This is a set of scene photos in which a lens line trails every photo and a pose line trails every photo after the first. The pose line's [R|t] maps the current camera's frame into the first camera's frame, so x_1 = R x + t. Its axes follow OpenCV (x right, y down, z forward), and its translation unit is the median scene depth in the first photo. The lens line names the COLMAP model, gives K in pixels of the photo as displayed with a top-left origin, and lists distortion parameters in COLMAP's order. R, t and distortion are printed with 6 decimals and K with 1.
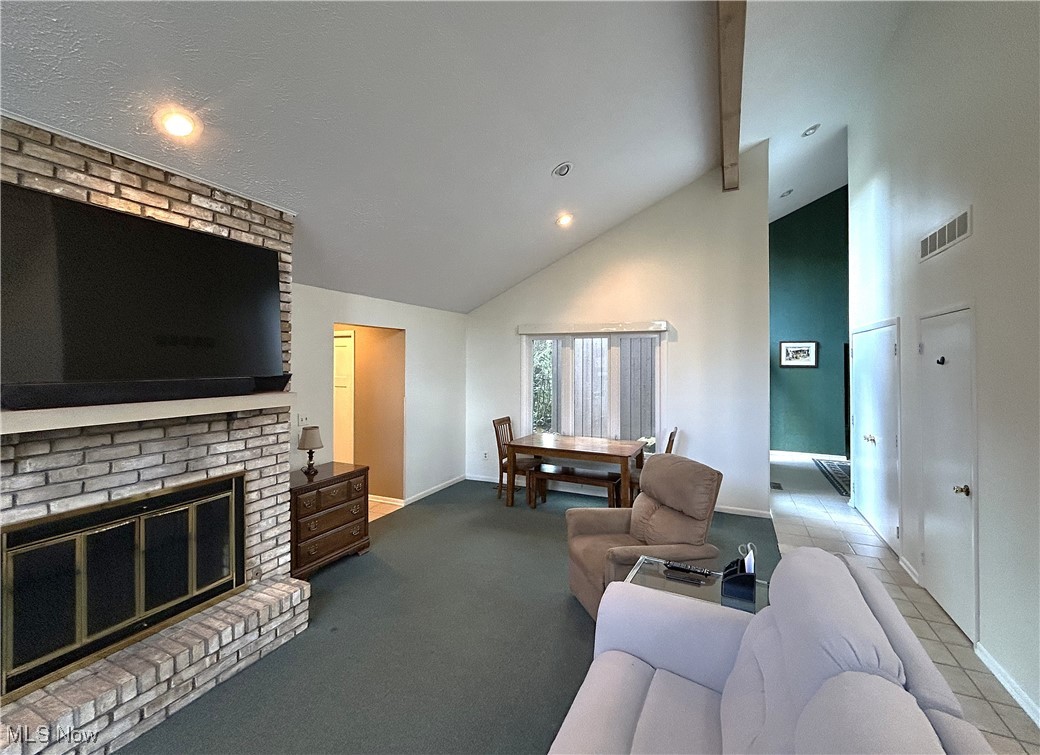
lens RADIAL K [[450.5, 0, 537.5], [0, 450.5, 357.0], [0, 0, 1]] dist [0.004987, -0.001361]
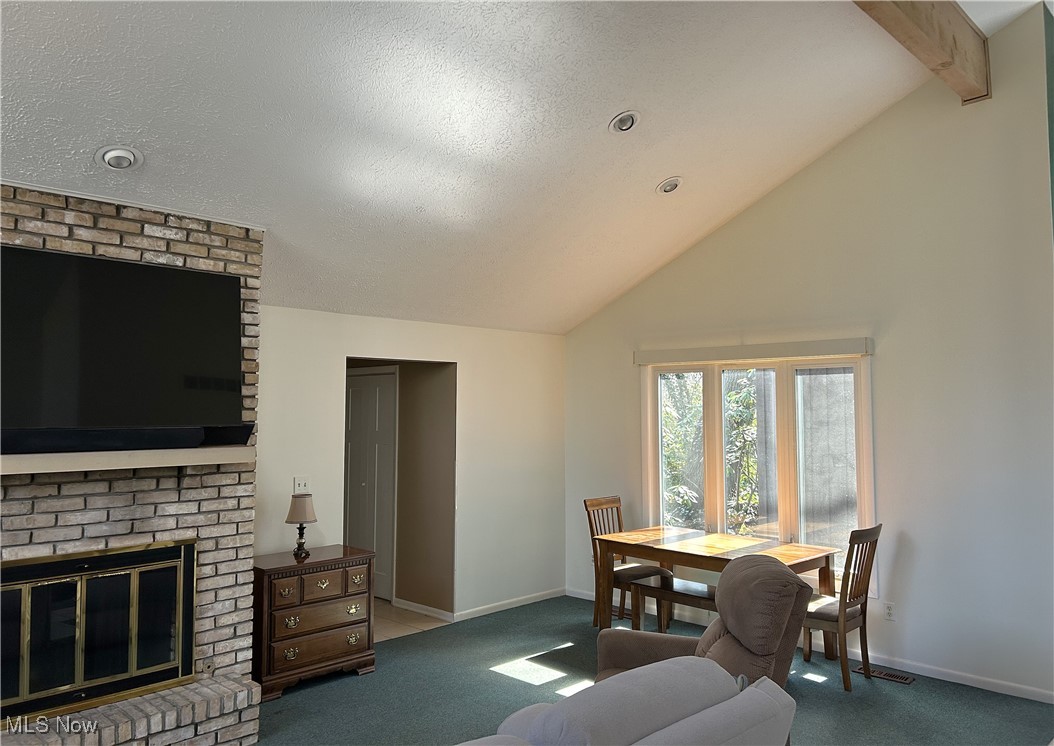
lens RADIAL K [[796.4, 0, 529.1], [0, 796.4, 357.7], [0, 0, 1]] dist [0.057049, -0.061953]
pose [[0.935598, -0.025101, -0.352174, 0.510144], [0.005393, 0.998369, -0.056830, 0.003741], [0.353027, 0.051271, 0.934207, -0.220161]]
